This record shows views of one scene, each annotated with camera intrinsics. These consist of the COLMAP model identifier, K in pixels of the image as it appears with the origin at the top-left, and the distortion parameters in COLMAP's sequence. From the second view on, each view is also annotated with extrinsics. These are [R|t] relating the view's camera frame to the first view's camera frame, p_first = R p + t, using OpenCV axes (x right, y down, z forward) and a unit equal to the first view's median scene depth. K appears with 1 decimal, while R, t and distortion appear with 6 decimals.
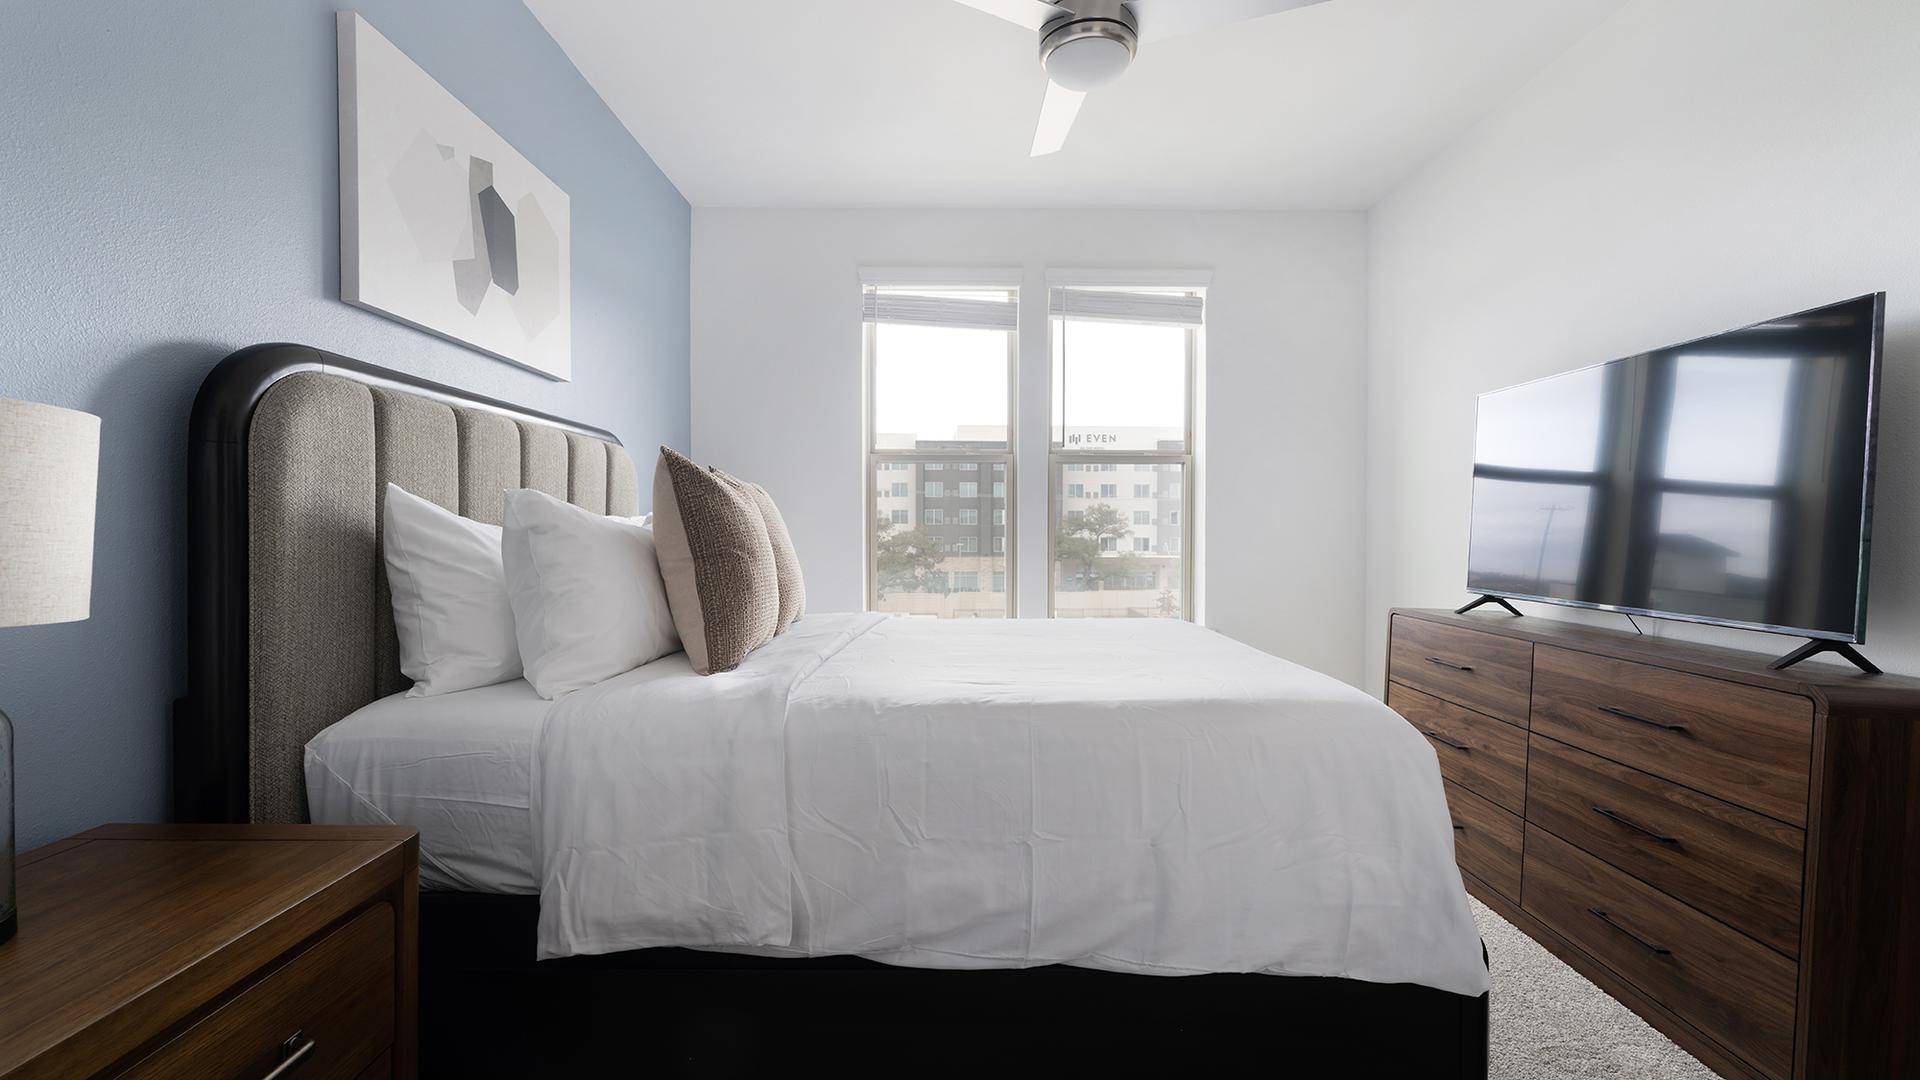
lens RADIAL K [[787.6, 0, 971.1], [0, 787.6, 536.1], [0, 0, 1]] dist [-0.001246, -0.000333]
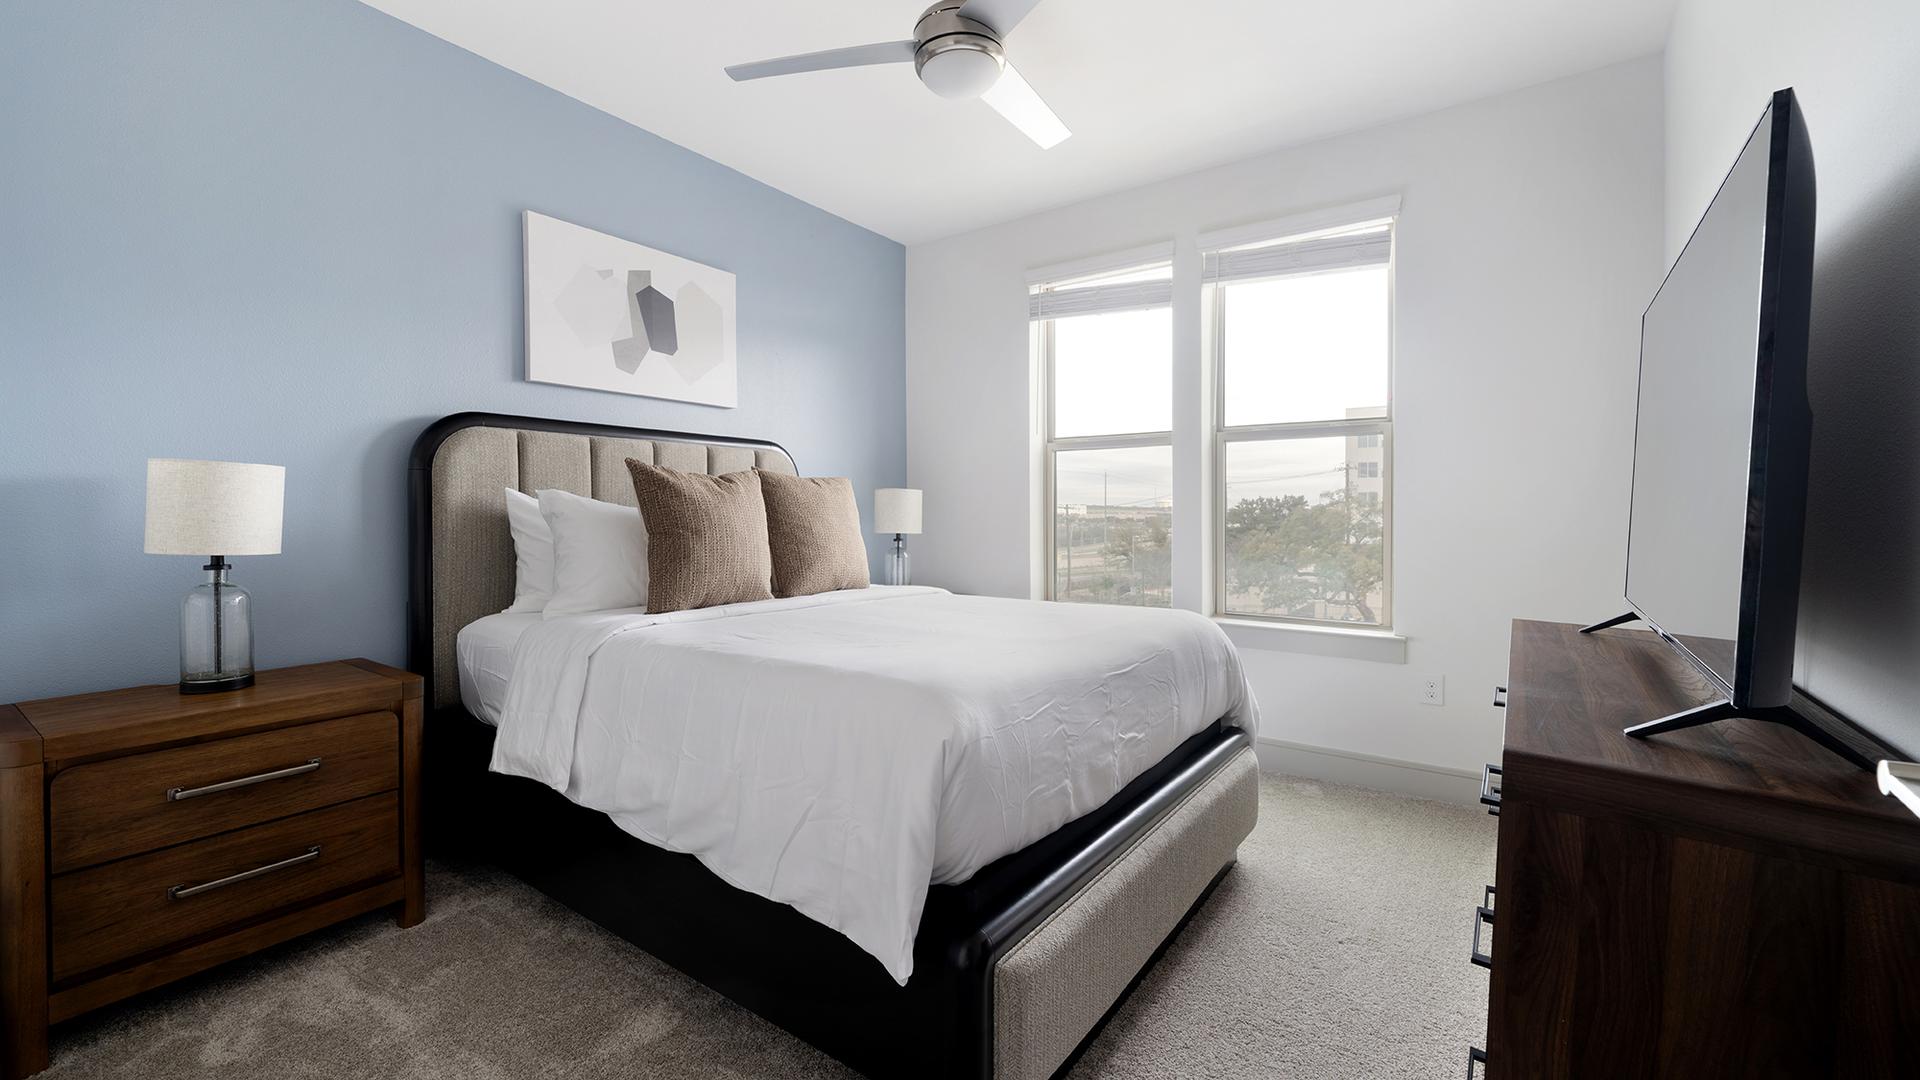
lens RADIAL K [[779.4, 0, 960.2], [0, 779.4, 520.5], [0, 0, 1]] dist [0.000071, -0.000467]
pose [[0.807328, 0.002162, -0.590099, 0.779992], [-0.002337, 0.999997, 0.000466, 0.000528], [0.590098, 0.001003, 0.807331, 0.156070]]
